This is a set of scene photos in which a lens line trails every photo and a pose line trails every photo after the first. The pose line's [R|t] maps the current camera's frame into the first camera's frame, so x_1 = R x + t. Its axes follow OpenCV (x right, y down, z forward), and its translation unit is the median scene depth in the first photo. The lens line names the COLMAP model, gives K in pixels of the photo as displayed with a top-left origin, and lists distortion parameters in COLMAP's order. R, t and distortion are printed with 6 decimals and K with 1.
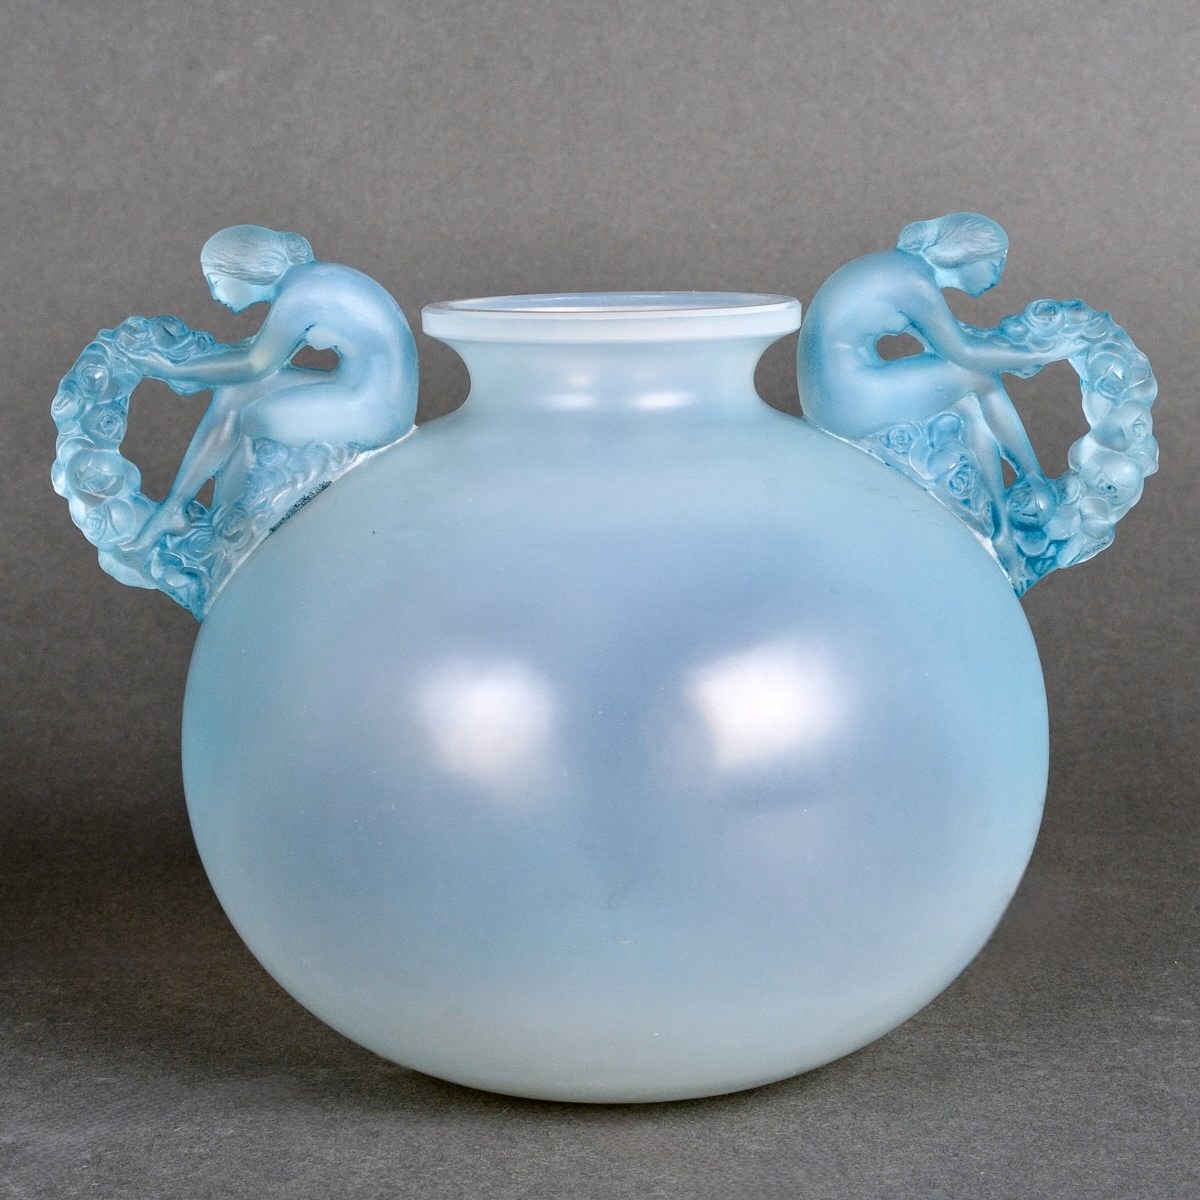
lens RADIAL K [[2039.0, 0, 600.0], [0, 2039.0, 600.0], [0, 0, 1]] dist [0.031126, -0.088847]
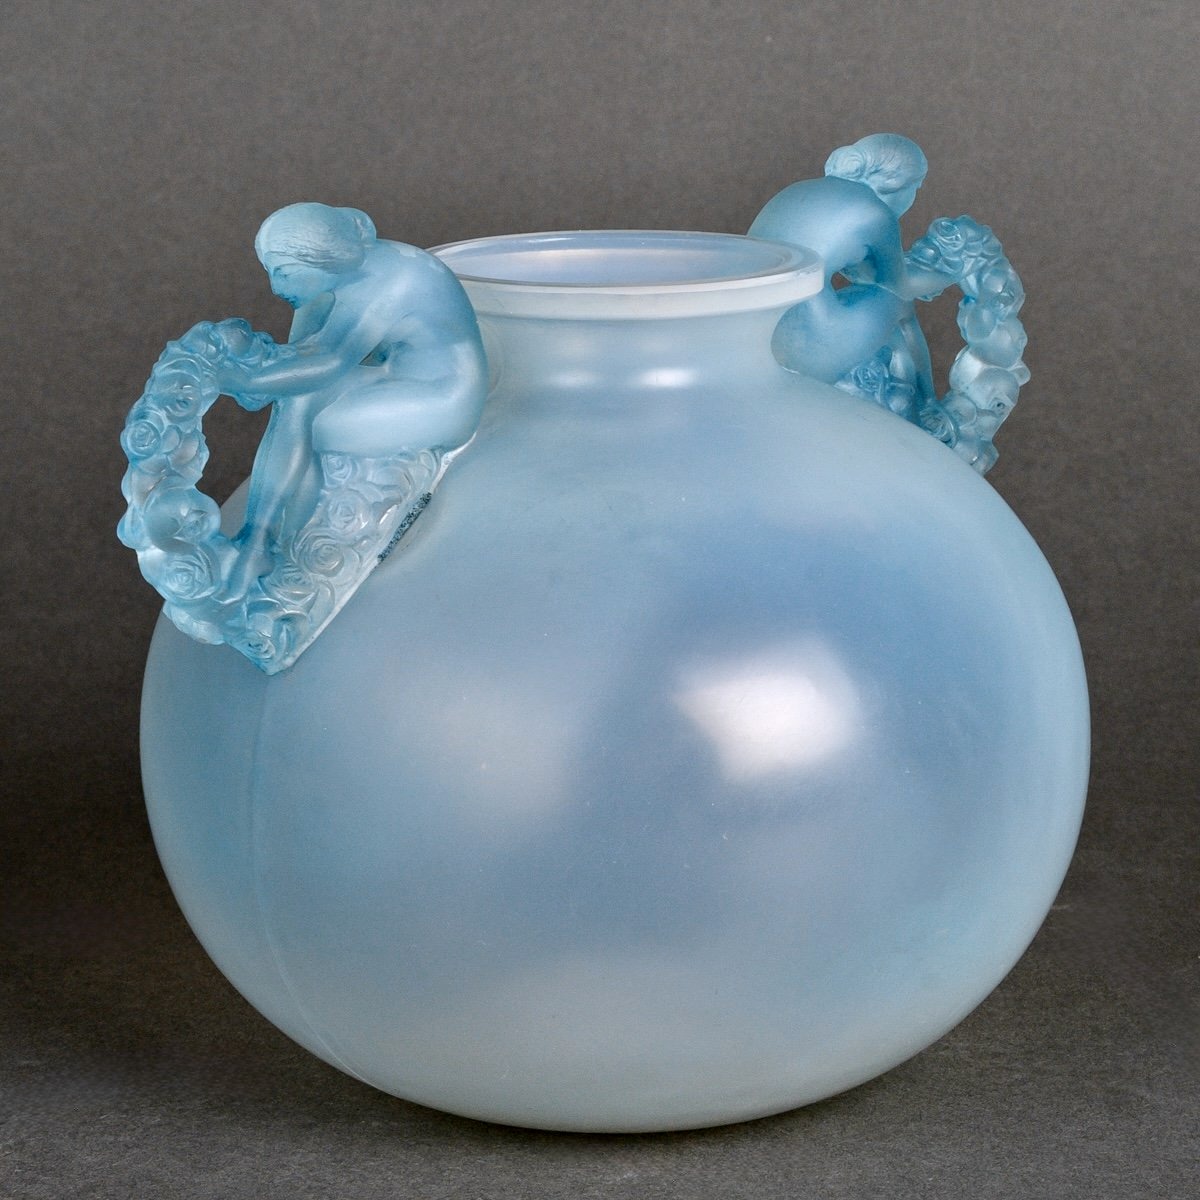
lens RADIAL K [[2658.6, 0, 614.2], [0, 2658.6, 647.9], [0, 0, 1]] dist [0.033927, -0.303138]
pose [[0.999627, 0.017243, -0.021193, 0.052120], [-0.015515, 0.996741, 0.079165, -0.058852], [0.022489, -0.078807, 0.996636, -0.207867]]
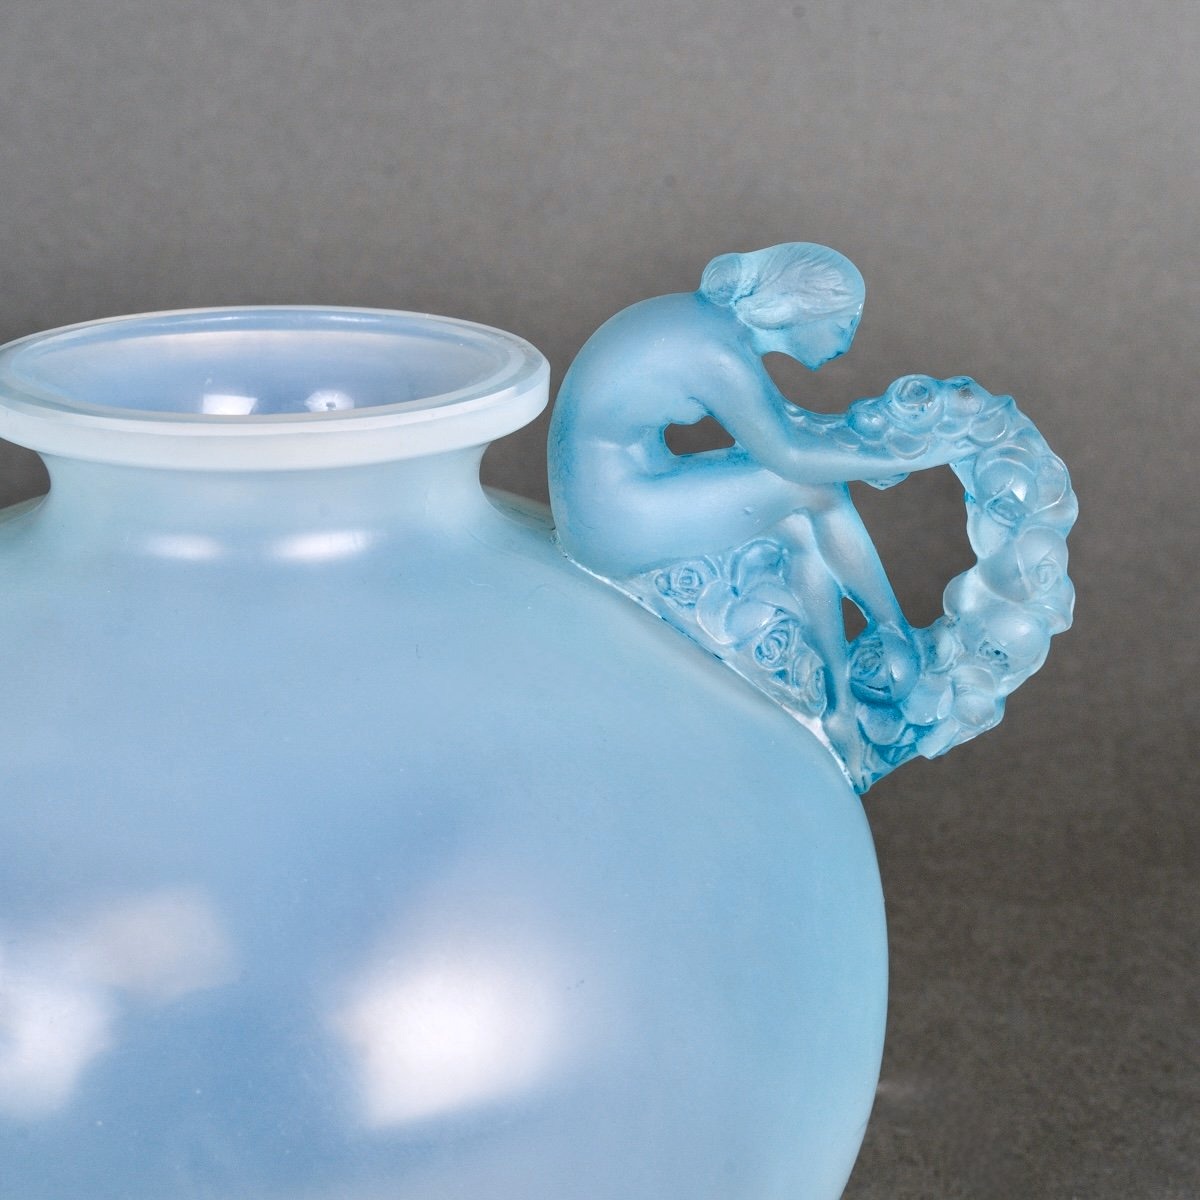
lens RADIAL K [[2001.1, 0, 600.0], [0, 2001.1, 600.0], [0, 0, 1]] dist [-0.016476, -0.008000]
pose [[0.998941, 0.043196, -0.015859, 0.127176], [-0.040865, 0.991215, 0.125788, -0.152544], [0.021153, -0.125007, 0.991930, 0.337250]]
